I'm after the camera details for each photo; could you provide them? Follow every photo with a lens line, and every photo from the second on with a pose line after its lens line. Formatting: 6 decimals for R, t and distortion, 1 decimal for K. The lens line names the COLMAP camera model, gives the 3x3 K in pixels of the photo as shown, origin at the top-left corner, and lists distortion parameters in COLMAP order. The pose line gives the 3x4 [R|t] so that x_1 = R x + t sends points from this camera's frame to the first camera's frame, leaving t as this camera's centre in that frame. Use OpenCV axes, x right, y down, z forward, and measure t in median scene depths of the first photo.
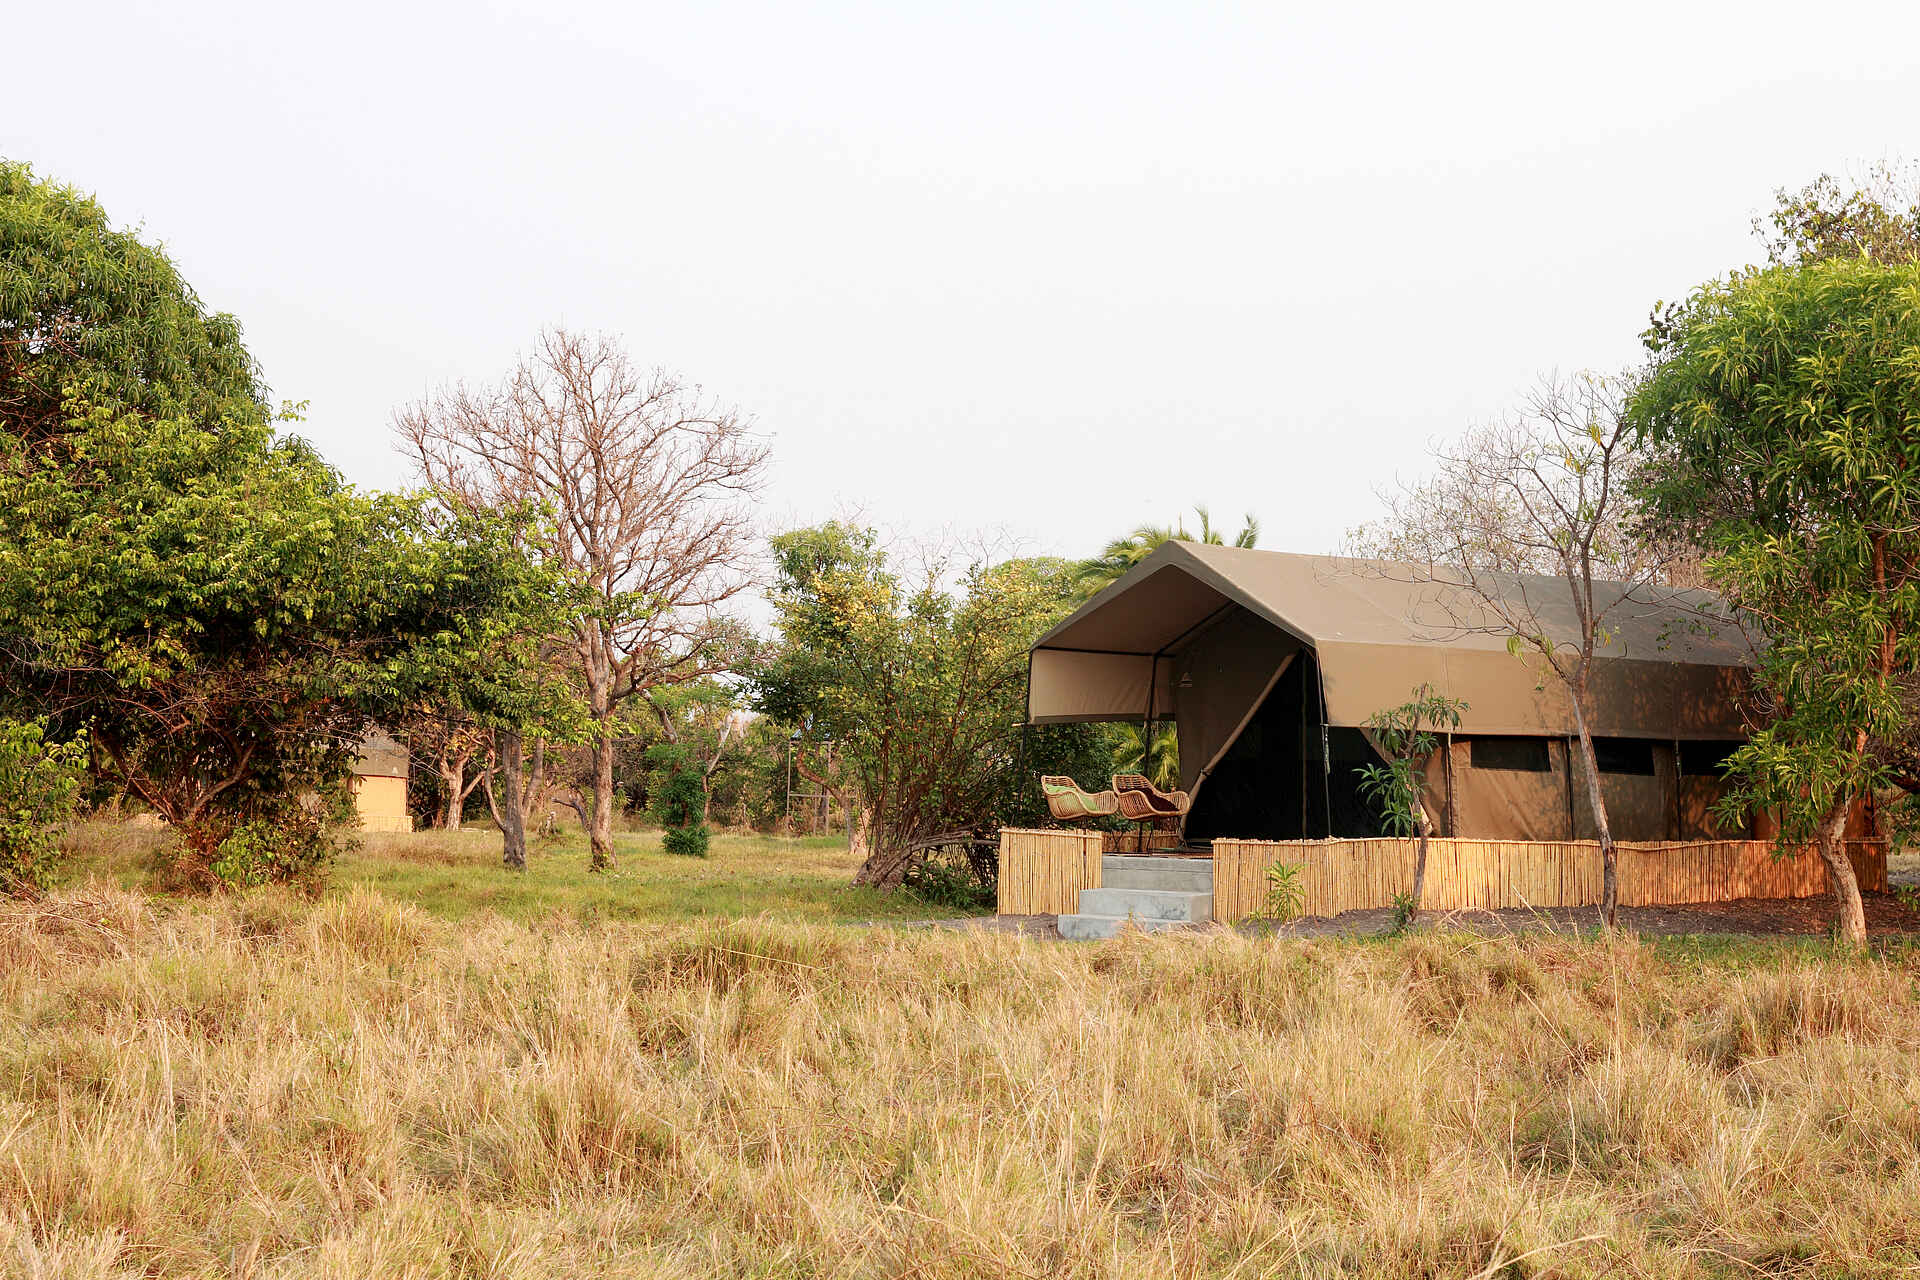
lens RADIAL K [[3441.2, 0, 959.1], [0, 3441.2, 640.4], [0, 0, 1]] dist [-0.006913, 0.000000]
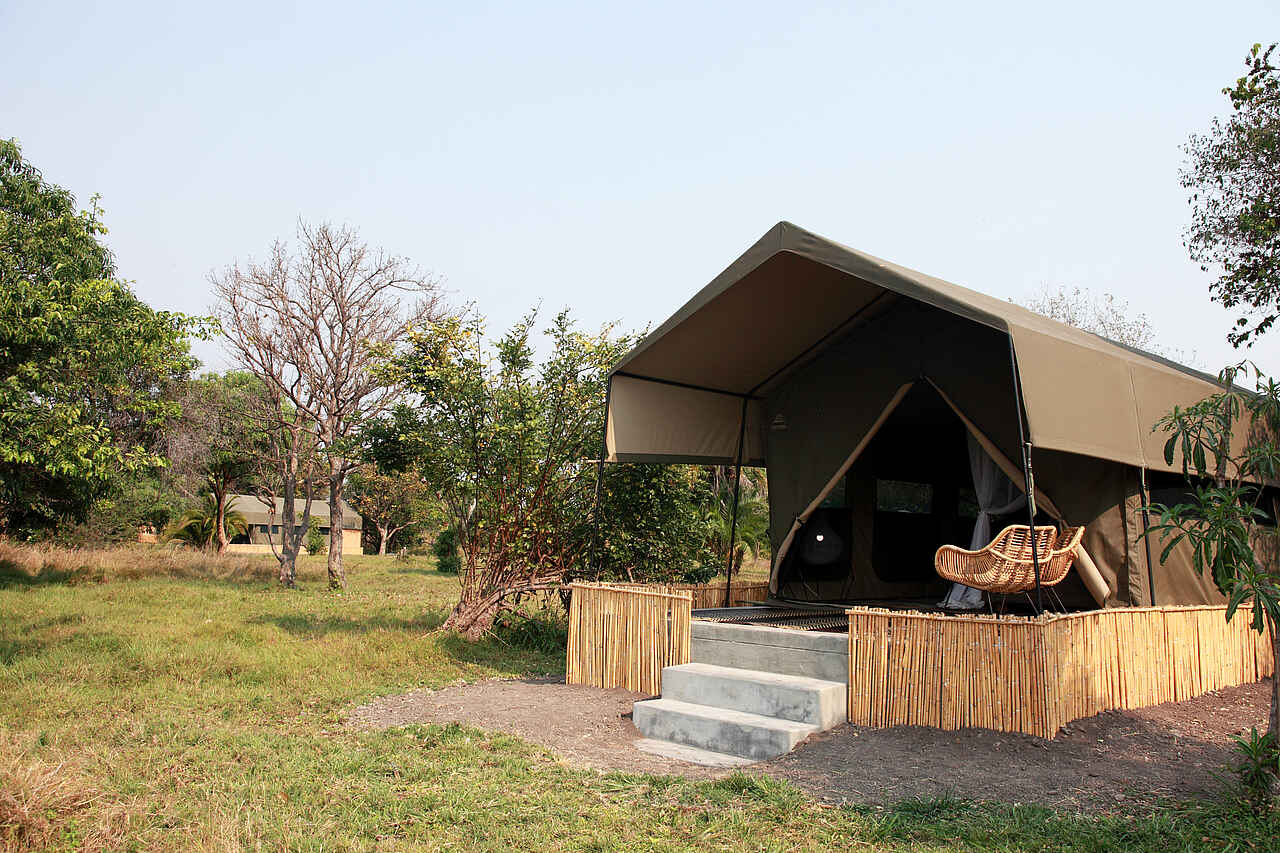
lens RADIAL K [[1132.7, 0, 642.2], [0, 1132.7, 423.4], [0, 0, 1]] dist [-0.073678, -0.007250]
pose [[0.999793, 0.013734, 0.015031, 0.024167], [-0.012816, 0.998143, -0.059551, 0.030696], [-0.015821, 0.059346, 0.998112, 0.691580]]
